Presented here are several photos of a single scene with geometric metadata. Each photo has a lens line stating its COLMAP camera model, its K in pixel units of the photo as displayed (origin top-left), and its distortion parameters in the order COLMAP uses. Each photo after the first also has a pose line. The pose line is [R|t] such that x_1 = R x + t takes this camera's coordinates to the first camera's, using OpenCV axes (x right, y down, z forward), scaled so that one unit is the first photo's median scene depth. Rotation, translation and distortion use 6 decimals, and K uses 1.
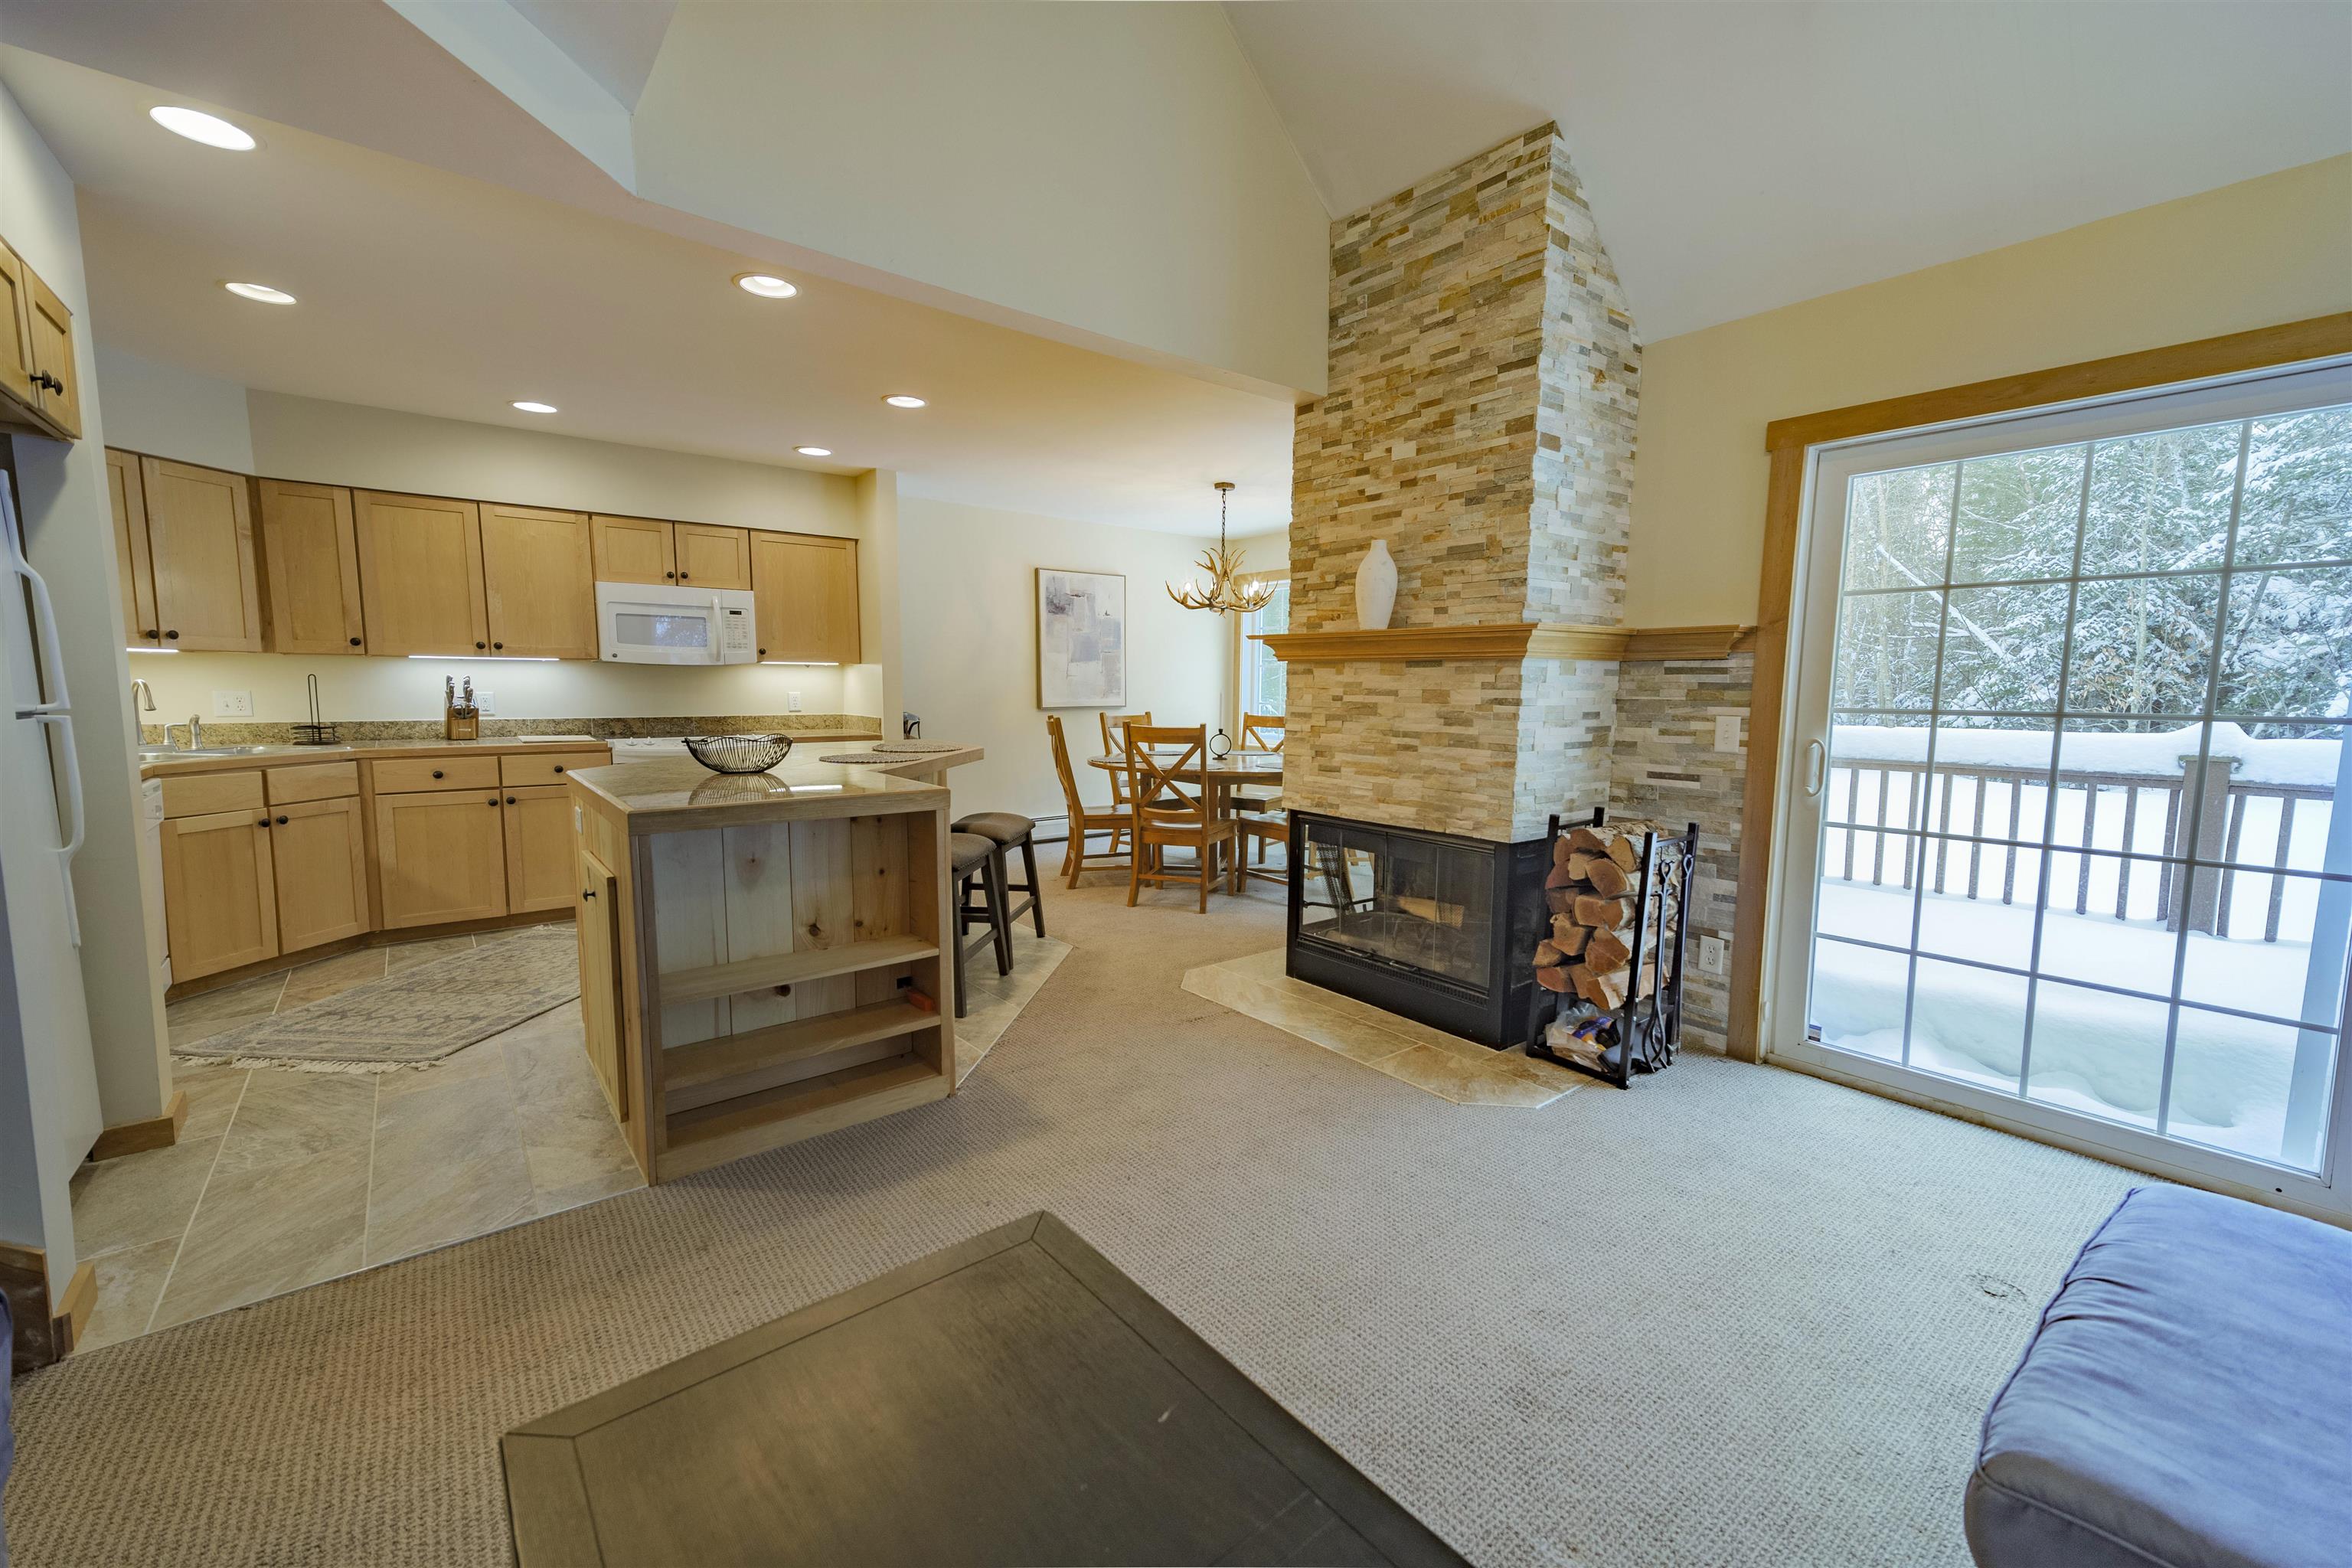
lens RADIAL K [[951.4, 0, 1187.8], [0, 951.4, 784.1], [0, 0, 1]] dist [0.036613, -0.005606]
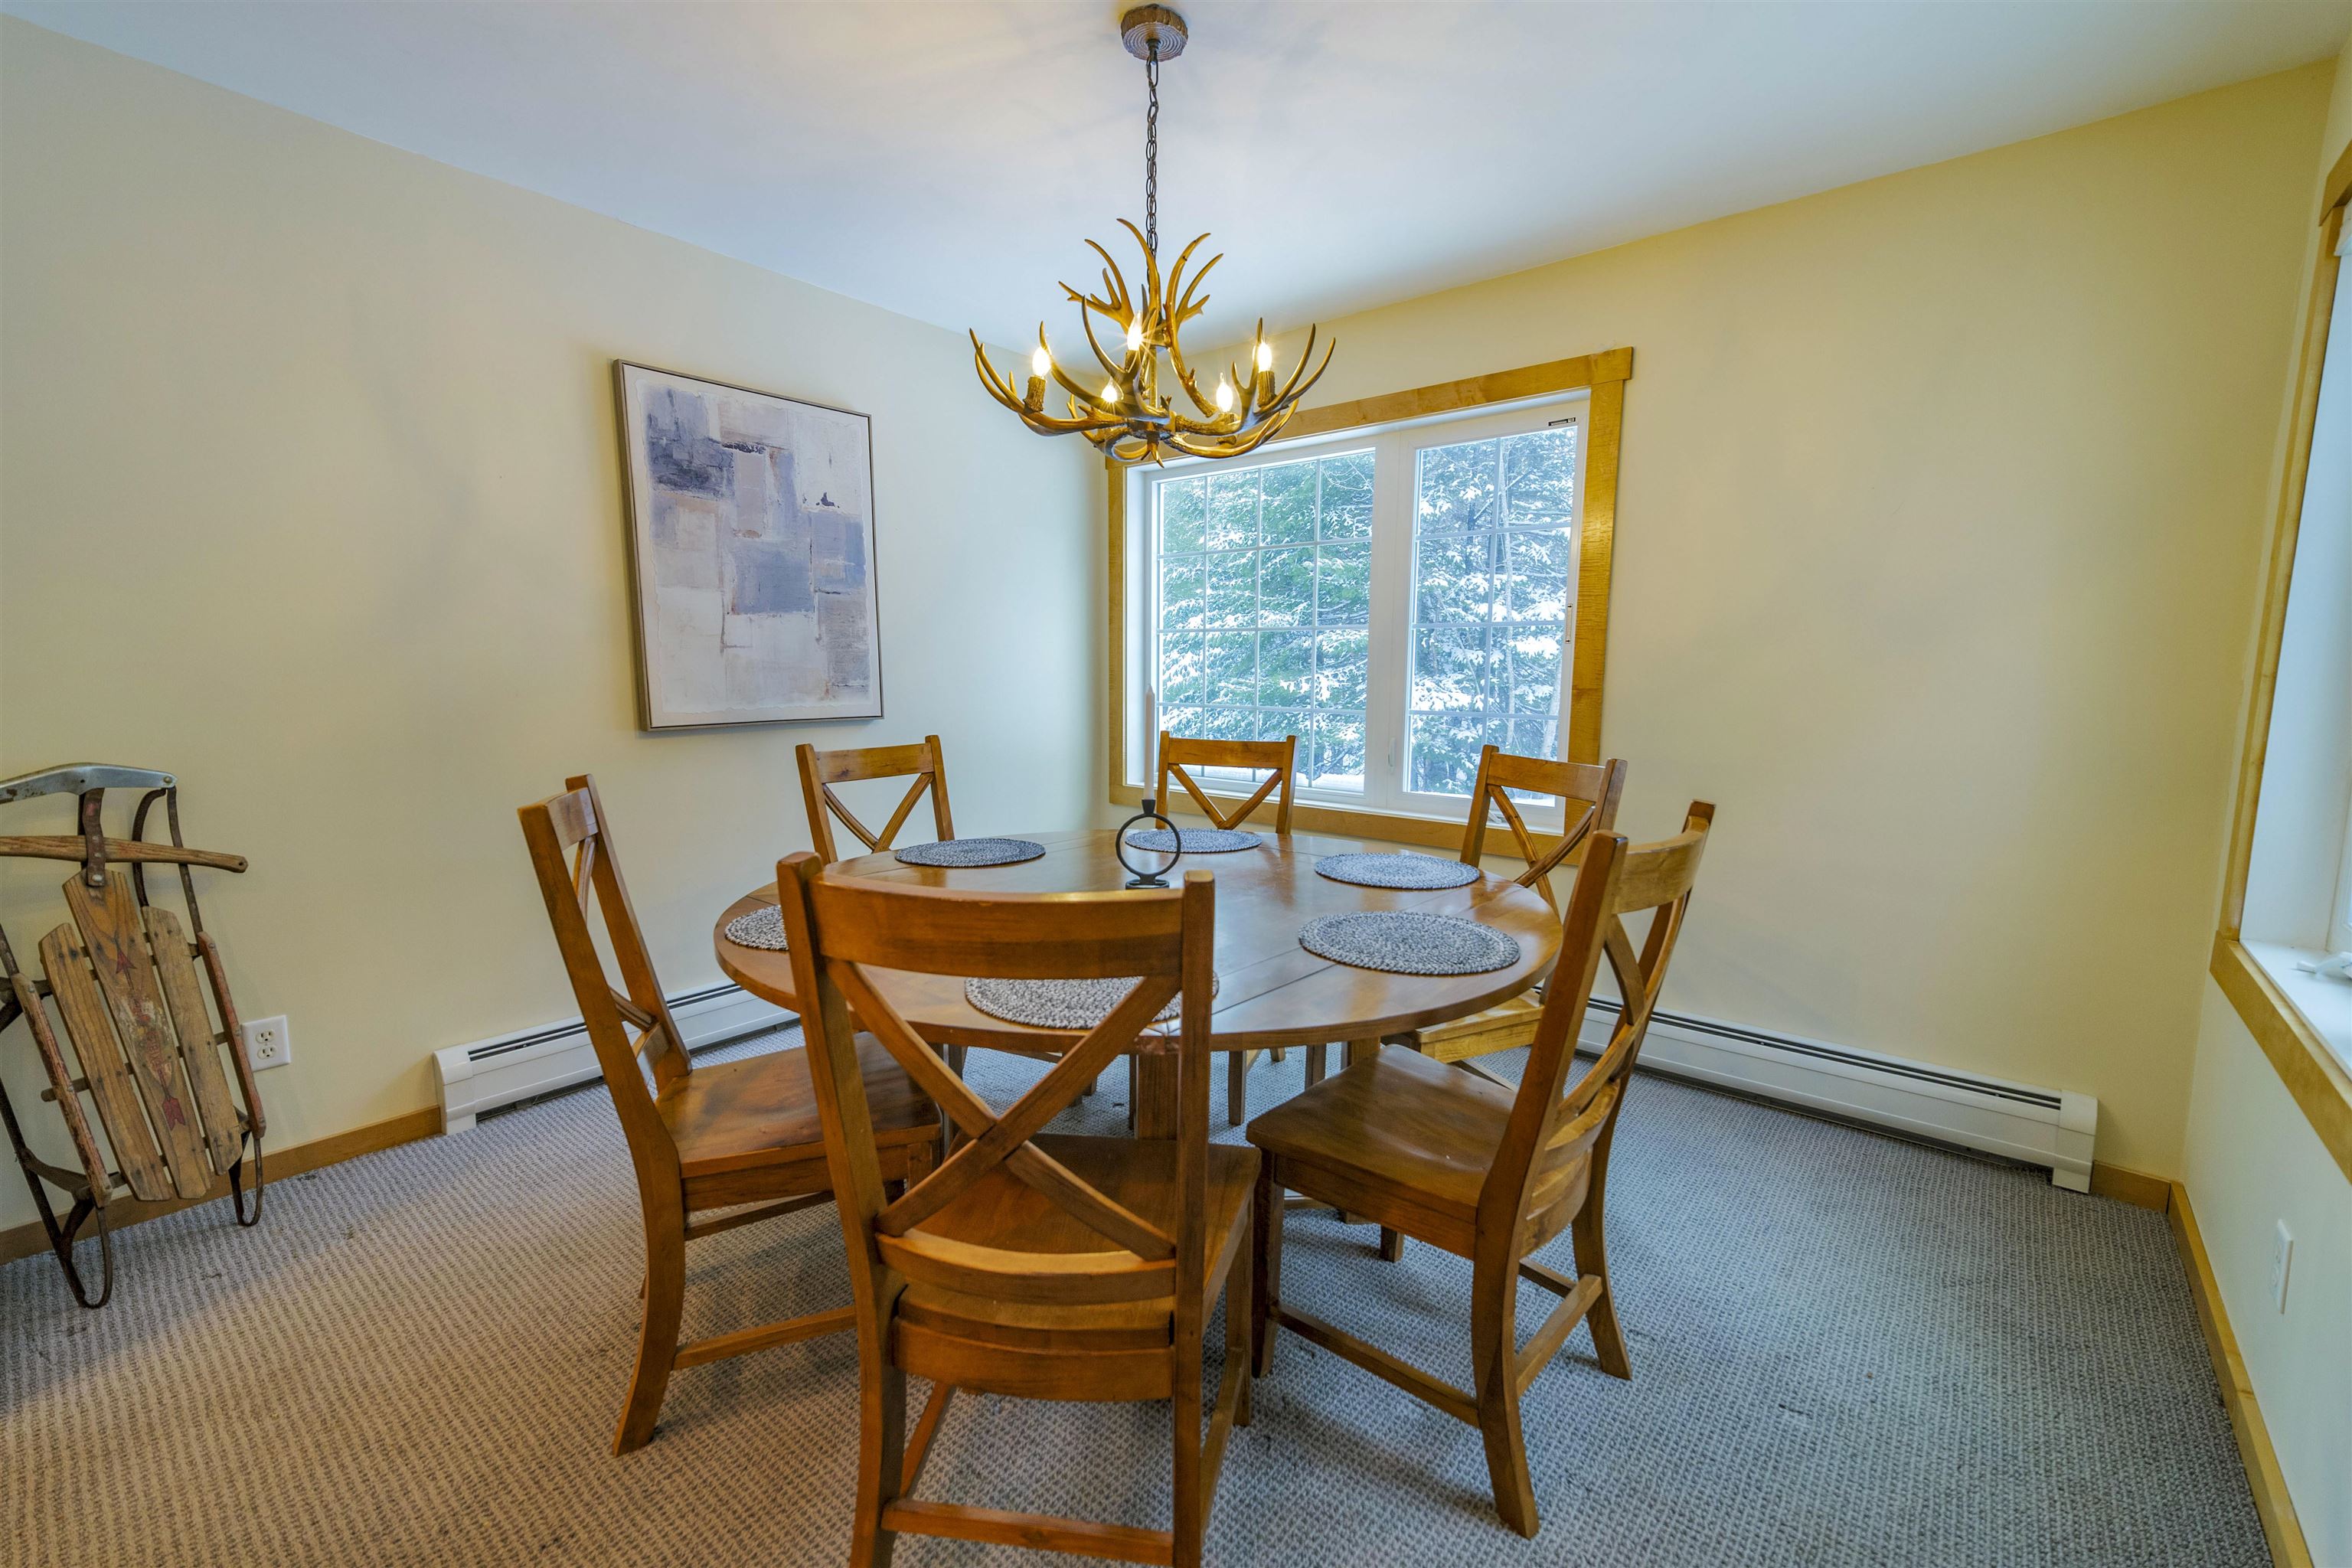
lens RADIAL K [[951.4, 0, 1173.2], [0, 951.4, 771.9], [0, 0, 1]] dist [0.036613, -0.005606]
pose [[0.978813, -0.024761, 0.203252, -0.044032], [0.023418, 0.999685, 0.009014, -0.110380], [-0.203411, -0.004064, 0.979085, 1.037703]]
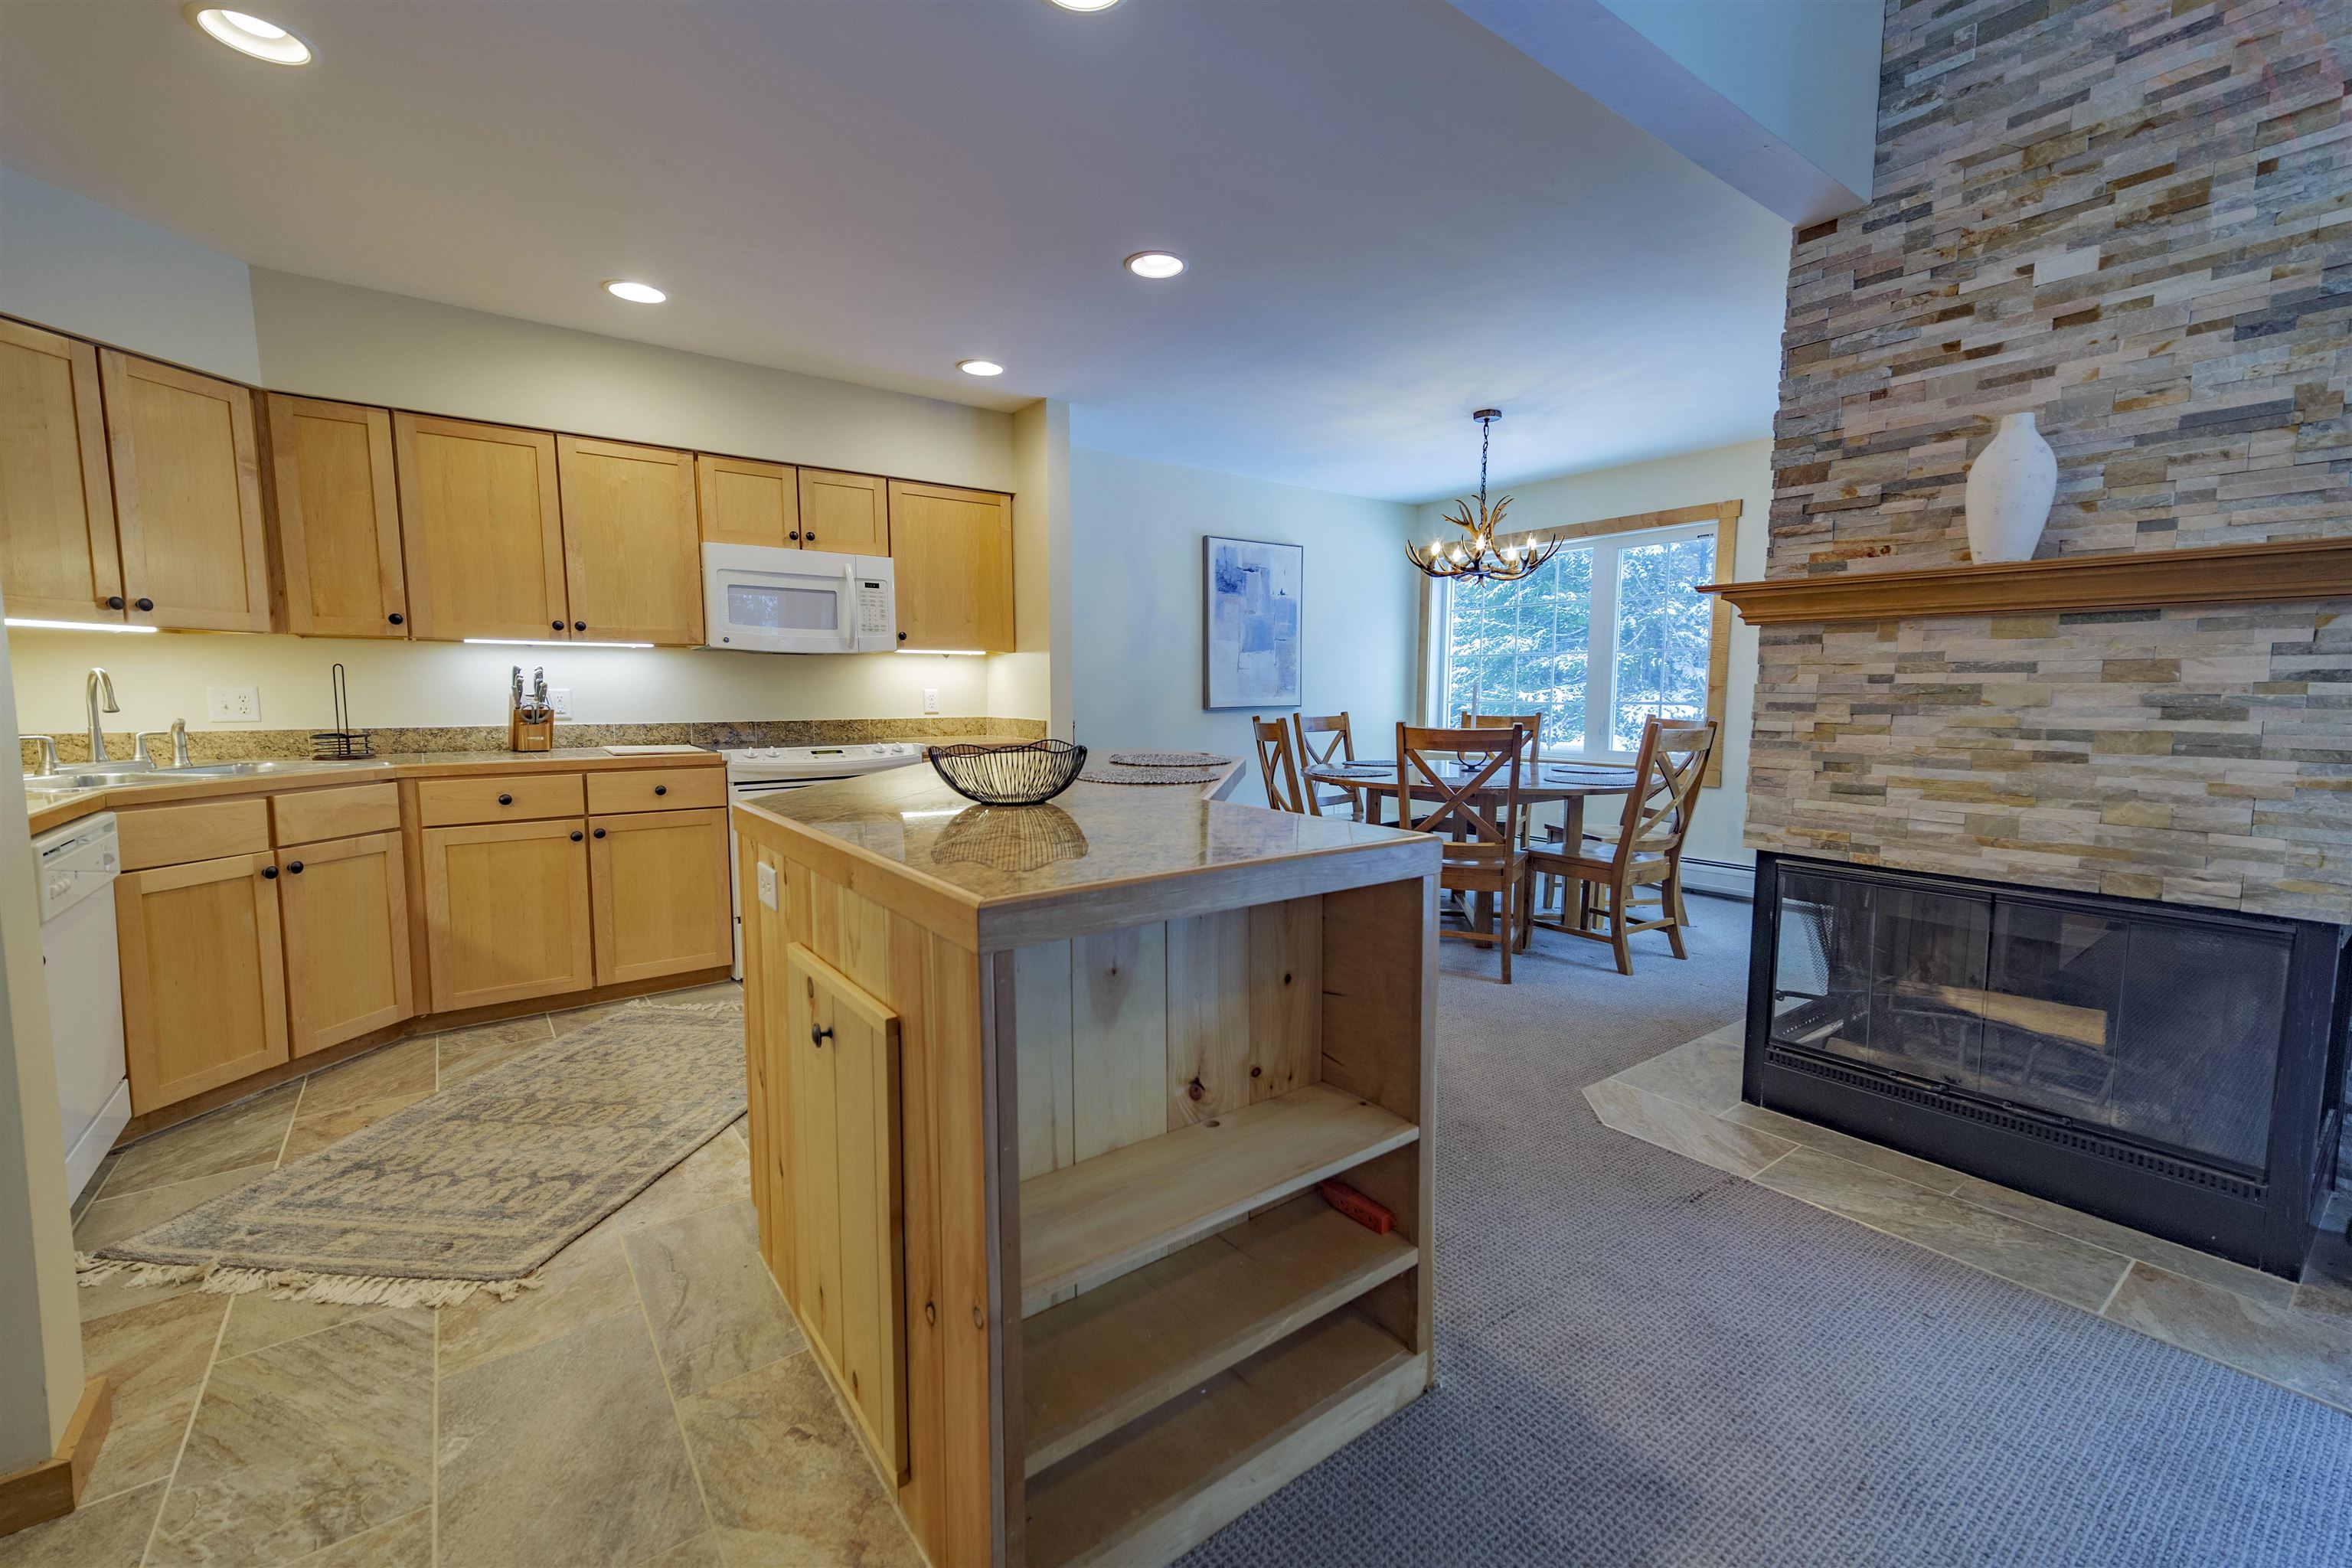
lens RADIAL K [[951.4, 0, 1168.4], [0, 951.4, 782.8], [0, 0, 1]] dist [0.036613, -0.005606]
pose [[0.999615, -0.003590, -0.027500, -0.302301], [0.003357, 0.999958, -0.008499, -0.017285], [0.027529, 0.008404, 0.999586, 0.340930]]
